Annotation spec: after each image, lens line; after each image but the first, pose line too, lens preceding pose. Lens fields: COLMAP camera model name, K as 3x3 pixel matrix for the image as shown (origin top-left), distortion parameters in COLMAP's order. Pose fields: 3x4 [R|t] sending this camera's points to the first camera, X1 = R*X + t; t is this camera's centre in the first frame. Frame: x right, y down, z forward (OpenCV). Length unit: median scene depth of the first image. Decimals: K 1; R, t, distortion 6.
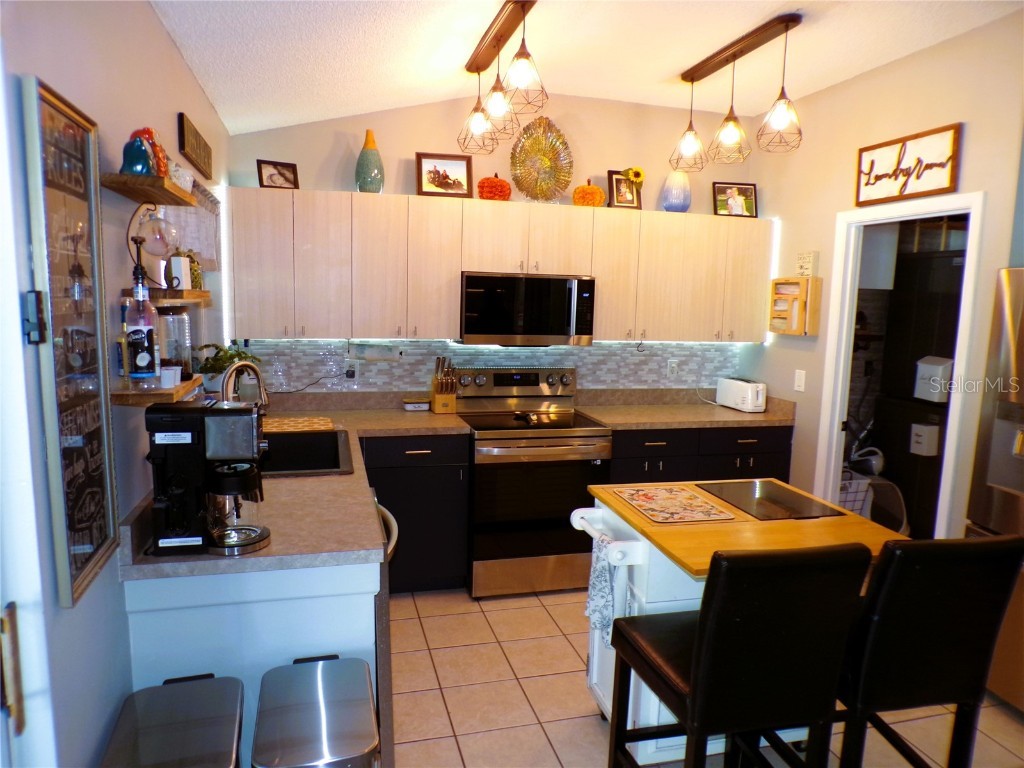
lens RADIAL K [[694.8, 0, 517.4], [0, 694.8, 387.8], [0, 0, 1]] dist [-0.050016, 0.028066]
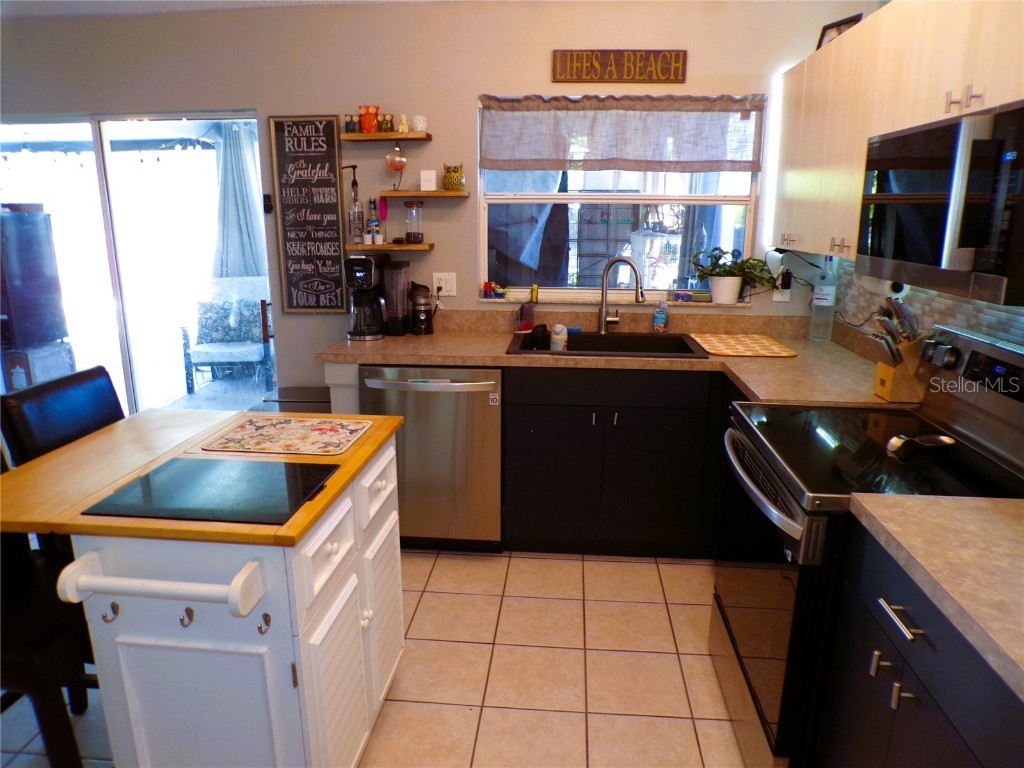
lens RADIAL K [[693.1, 0, 513.6], [0, 693.1, 384.7], [0, 0, 1]] dist [-0.049451, 0.024931]
pose [[-0.342141, 0.209365, -0.916027, 0.552888], [-0.136847, 0.953365, 0.269012, -0.089913], [0.929630, 0.217395, -0.297534, 0.950360]]
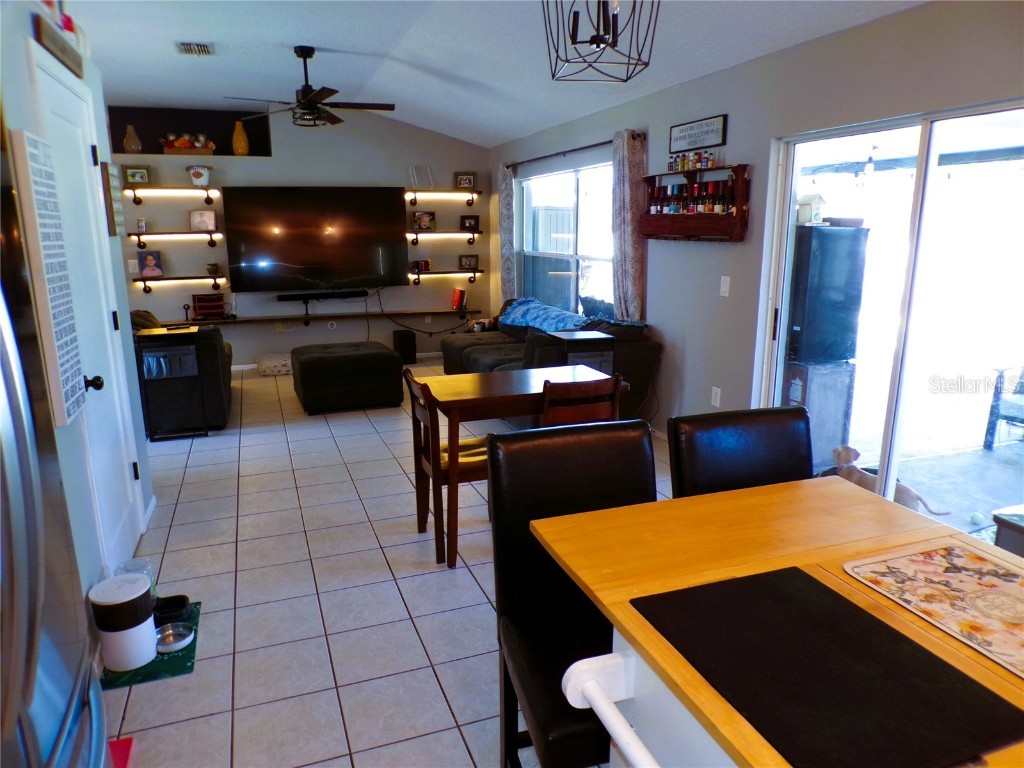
lens RADIAL K [[697.0, 0, 510.5], [0, 697.0, 381.3], [0, 0, 1]] dist [-0.048182, 0.029376]
pose [[-0.995546, 0.002106, -0.094257, 0.383425], [-0.030867, 0.937375, 0.346952, -0.081154], [0.089085, 0.348315, -0.933135, 0.874738]]
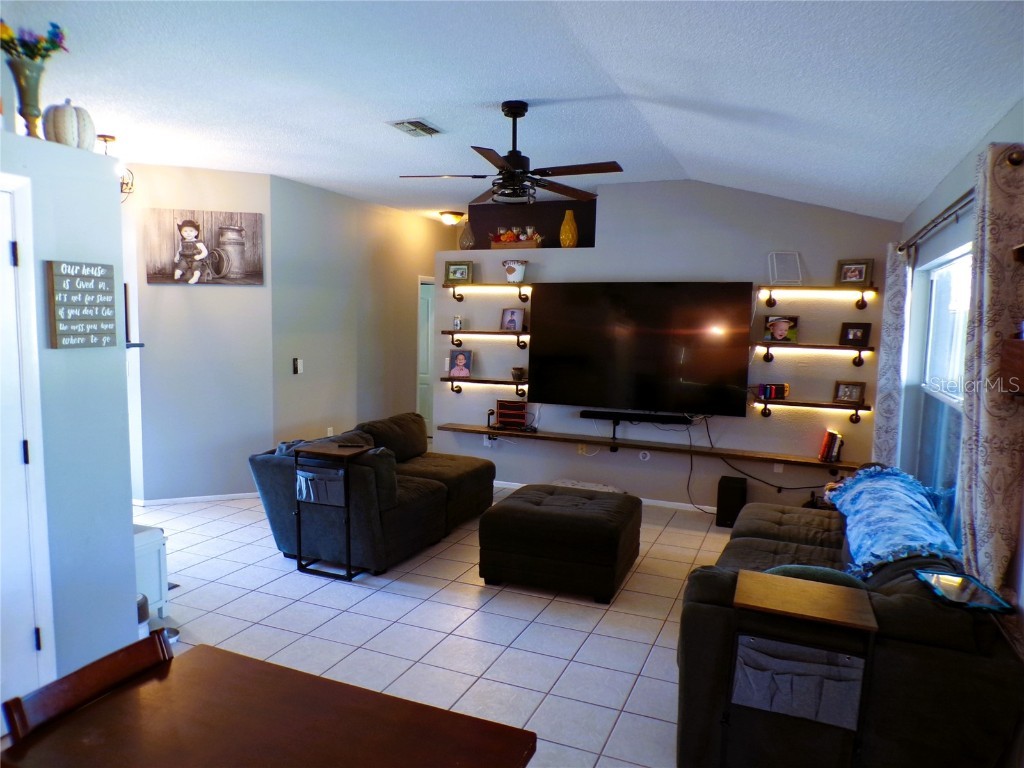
lens RADIAL K [[691.7, 0, 512.0], [0, 691.7, 384.0], [0, 0, 1]] dist [-0.053694, 0.022566]
pose [[-0.786577, -0.099237, 0.609466, -0.008707], [0.046281, 0.974751, 0.218446, -0.028922], [-0.615756, 0.200031, -0.762123, 0.199076]]
